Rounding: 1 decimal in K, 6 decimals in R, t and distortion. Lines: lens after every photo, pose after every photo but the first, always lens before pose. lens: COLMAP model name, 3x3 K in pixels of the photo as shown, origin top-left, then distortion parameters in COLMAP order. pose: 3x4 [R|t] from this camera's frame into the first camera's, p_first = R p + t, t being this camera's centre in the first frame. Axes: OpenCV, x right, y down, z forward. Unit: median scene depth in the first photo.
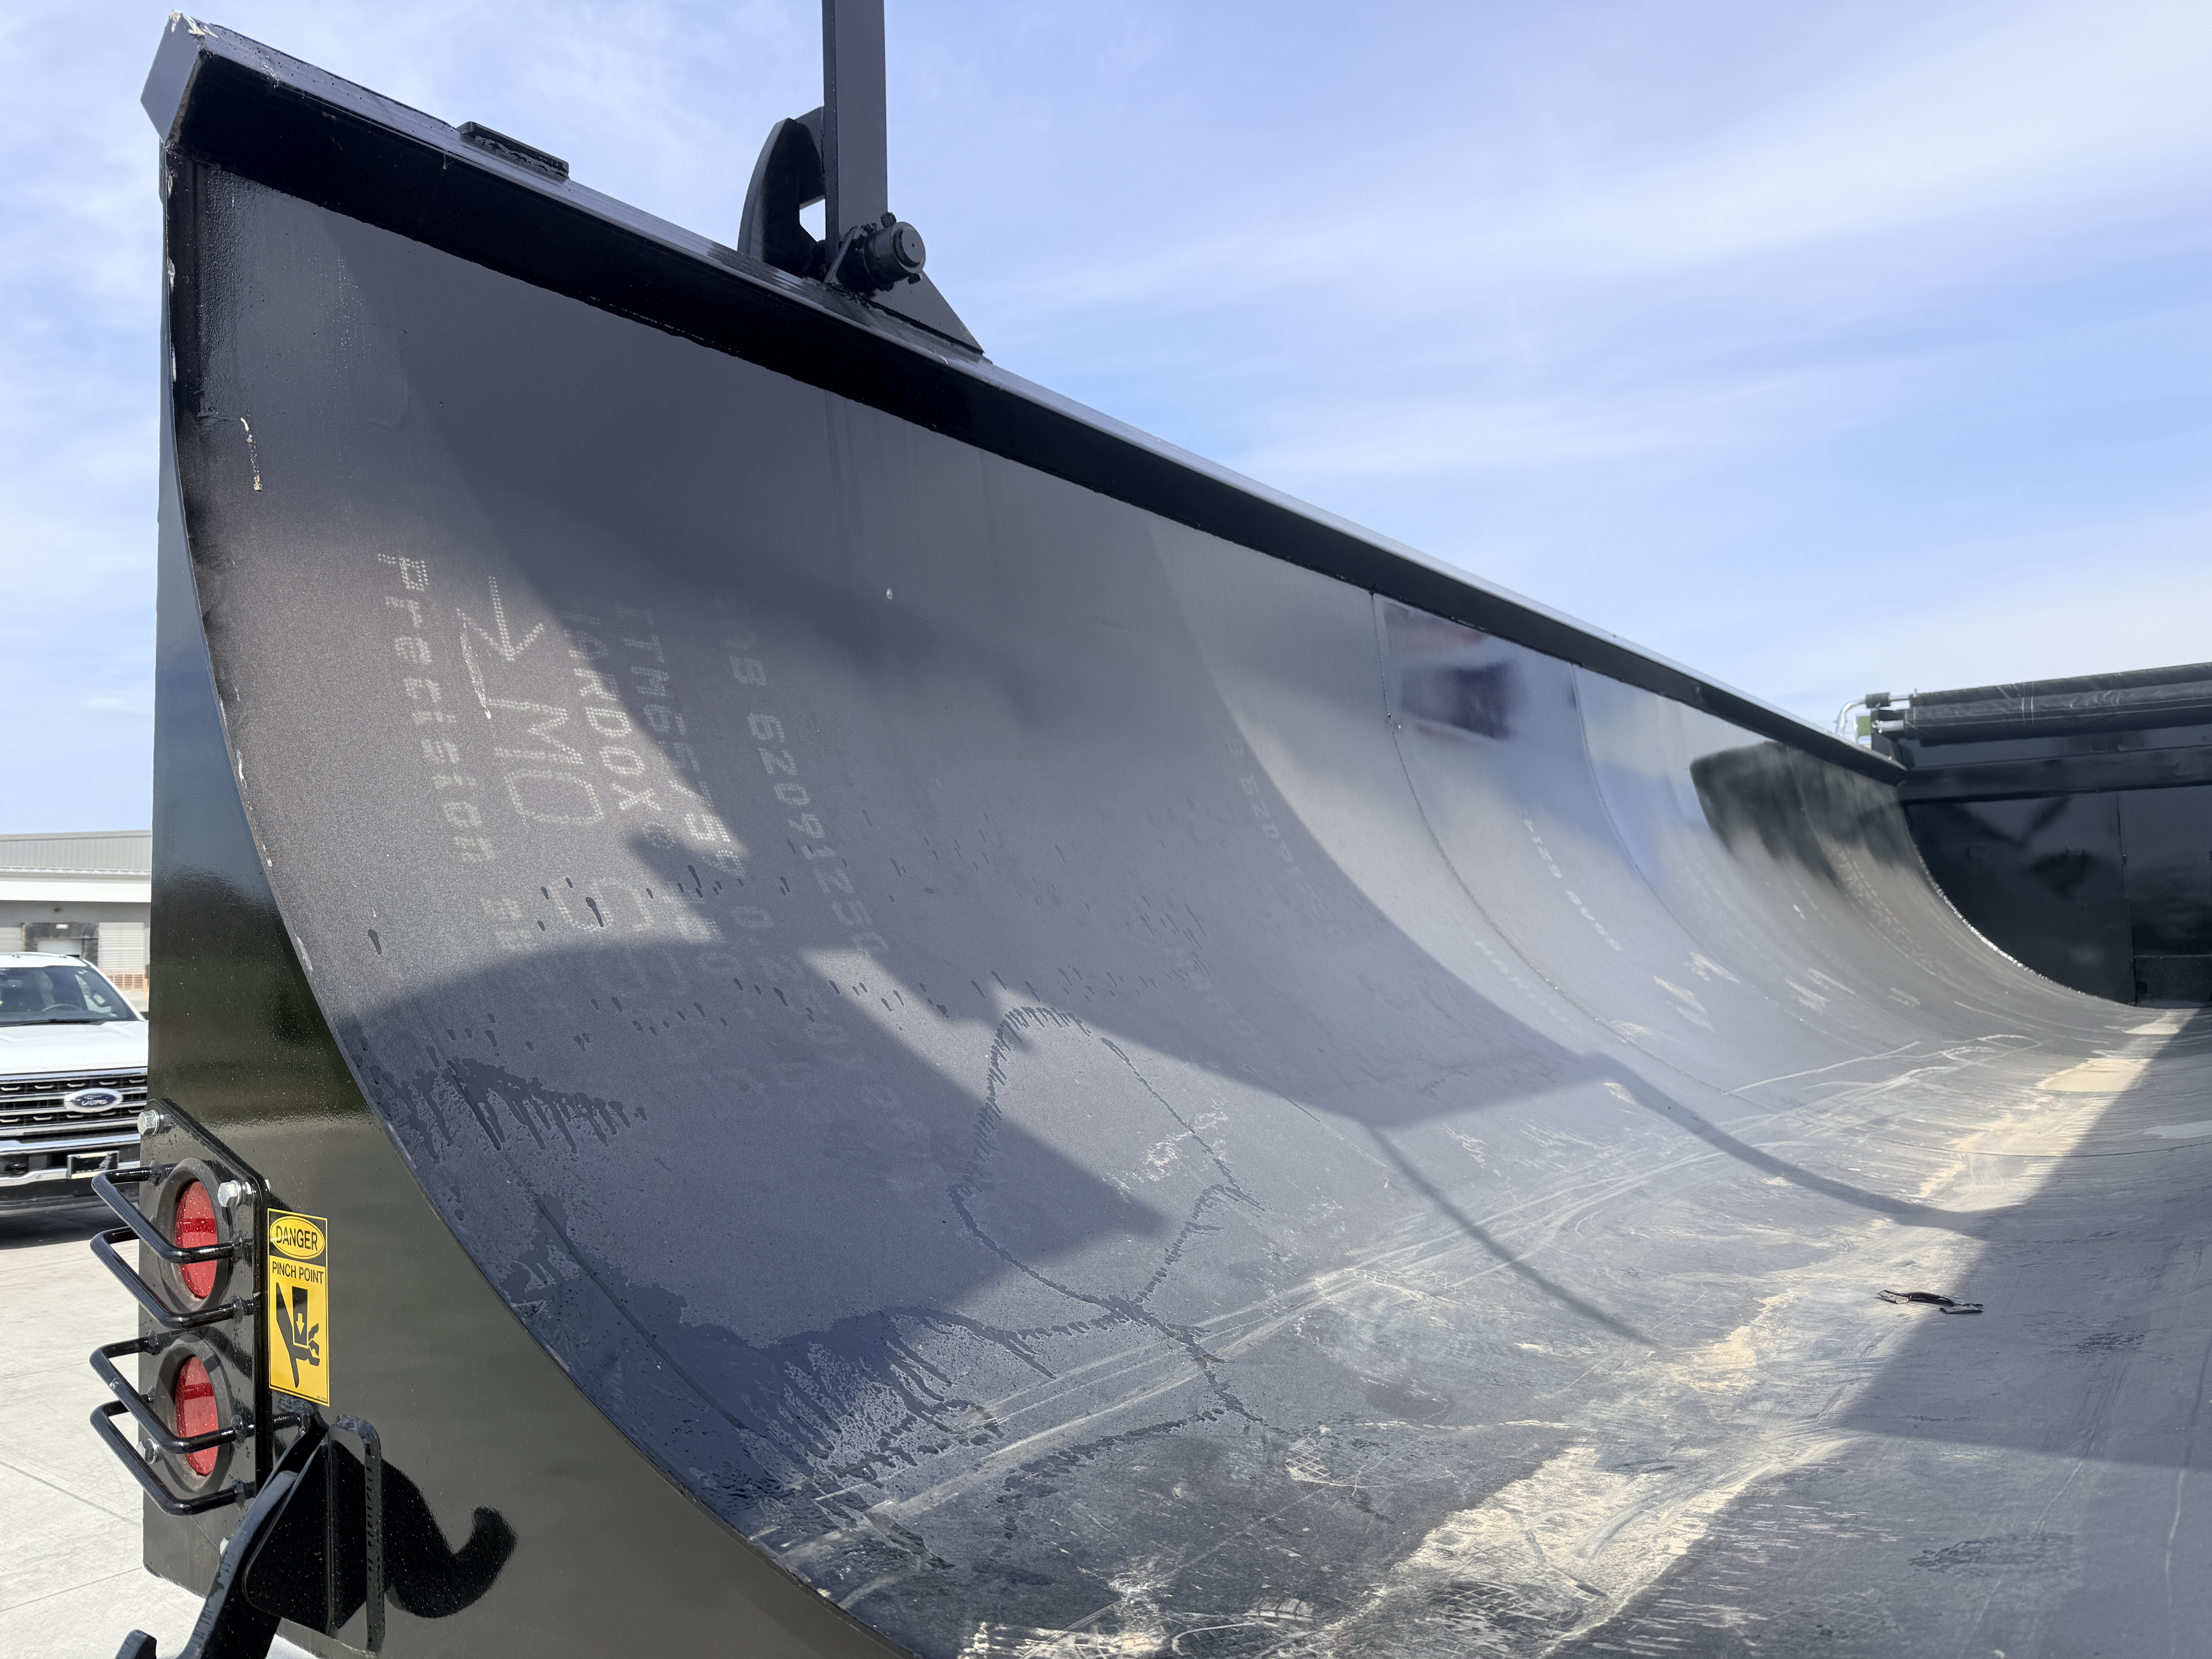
lens RADIAL K [[1536.9, 0, 1100.8], [0, 1536.9, 841.4], [0, 0, 1]] dist [0.043171, -0.056997]
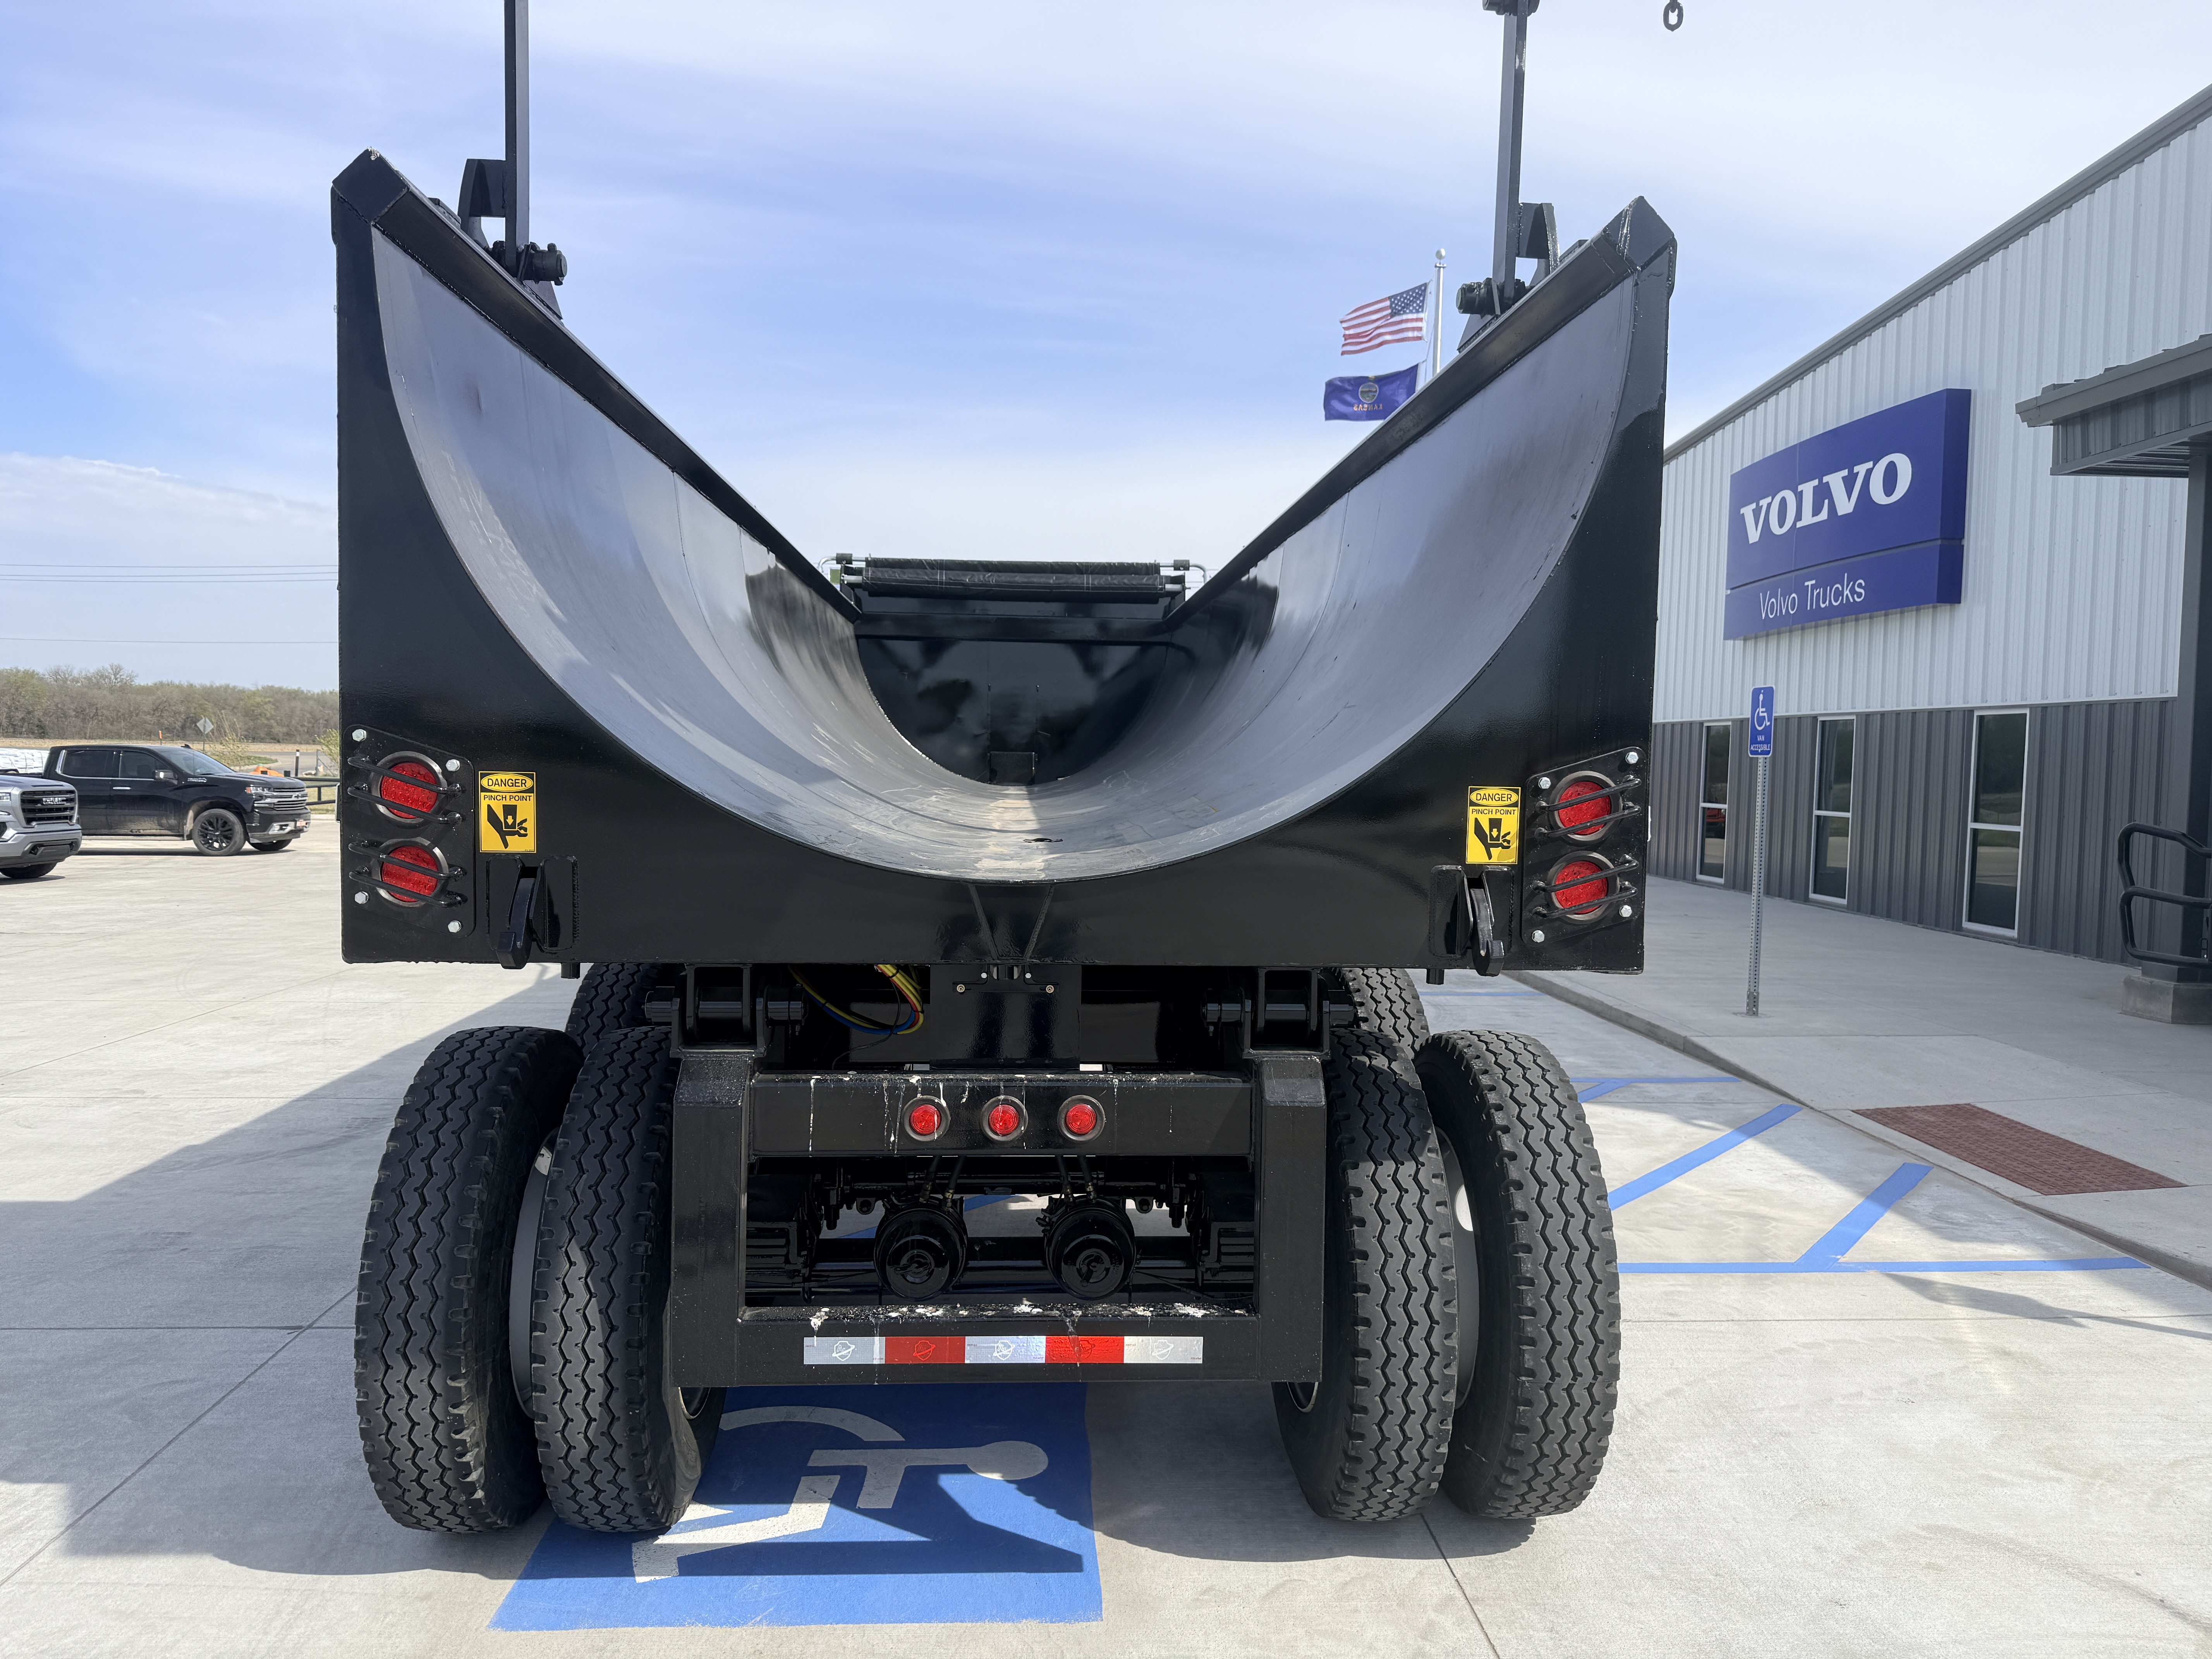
lens RADIAL K [[1536.9, 0, 1100.8], [0, 1536.9, 841.4], [0, 0, 1]] dist [0.043171, -0.056997]
pose [[0.761209, 0.000575, 0.648506, -0.203078], [-0.081161, 0.992222, 0.094385, 0.008966], [-0.643408, -0.124480, 0.755335, -0.195252]]
